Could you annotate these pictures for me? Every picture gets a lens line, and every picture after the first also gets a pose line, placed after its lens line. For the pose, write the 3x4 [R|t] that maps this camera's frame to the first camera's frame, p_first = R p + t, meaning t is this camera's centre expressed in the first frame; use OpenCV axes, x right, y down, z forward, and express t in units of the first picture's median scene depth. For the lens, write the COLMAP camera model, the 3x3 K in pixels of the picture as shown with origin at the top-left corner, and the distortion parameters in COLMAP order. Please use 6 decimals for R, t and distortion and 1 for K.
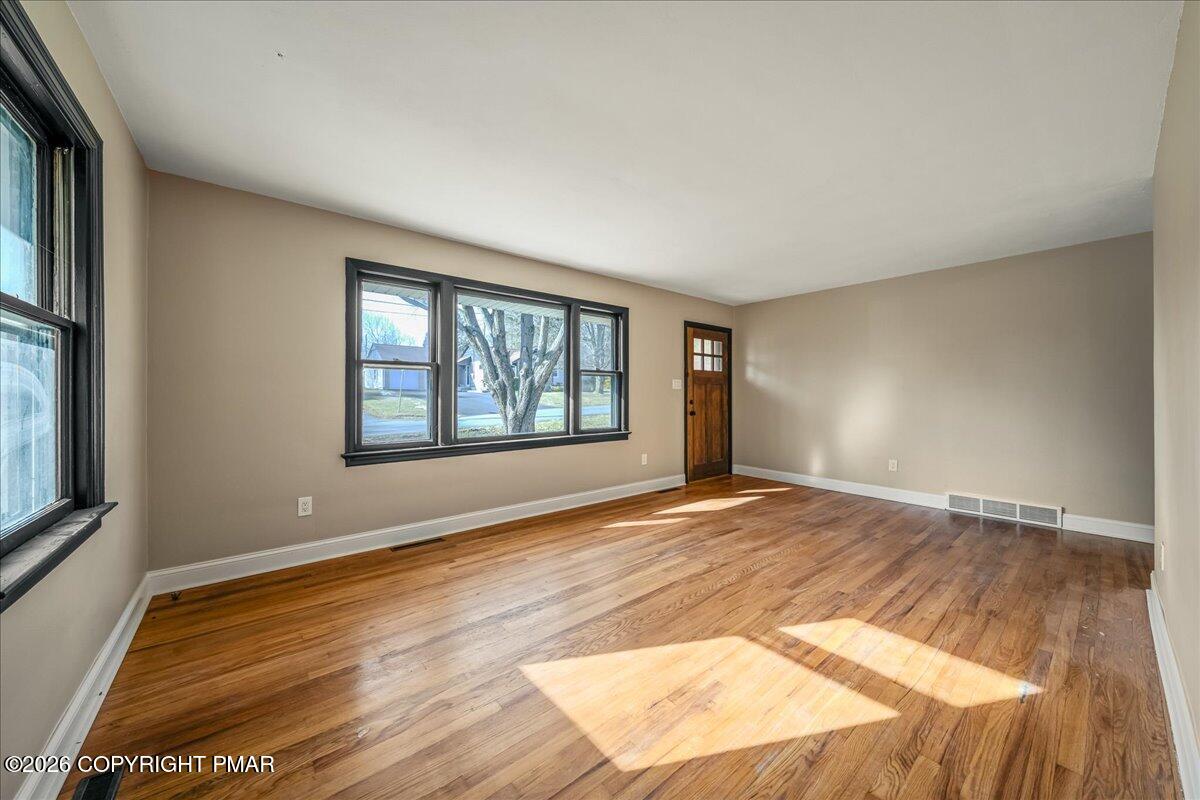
lens RADIAL K [[423.9, 0, 599.0], [0, 423.9, 396.9], [0, 0, 1]] dist [0.000649, 0.000121]
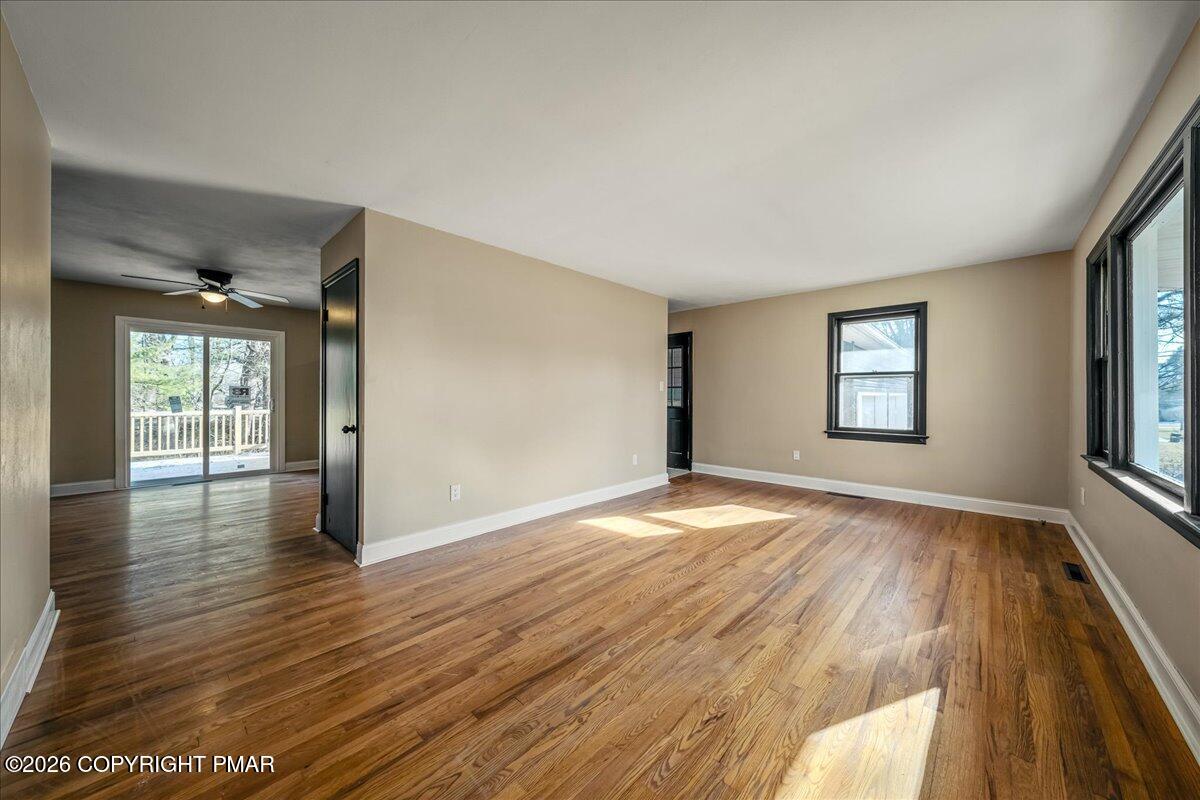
lens RADIAL K [[423.9, 0, 599.0], [0, 423.9, 396.9], [0, 0, 1]] dist [0.000649, 0.000121]
pose [[-0.991523, -0.000851, -0.129932, 0.685592], [-0.002296, 0.999937, 0.010972, -0.011063], [0.129914, 0.011178, -0.991462, 1.869204]]
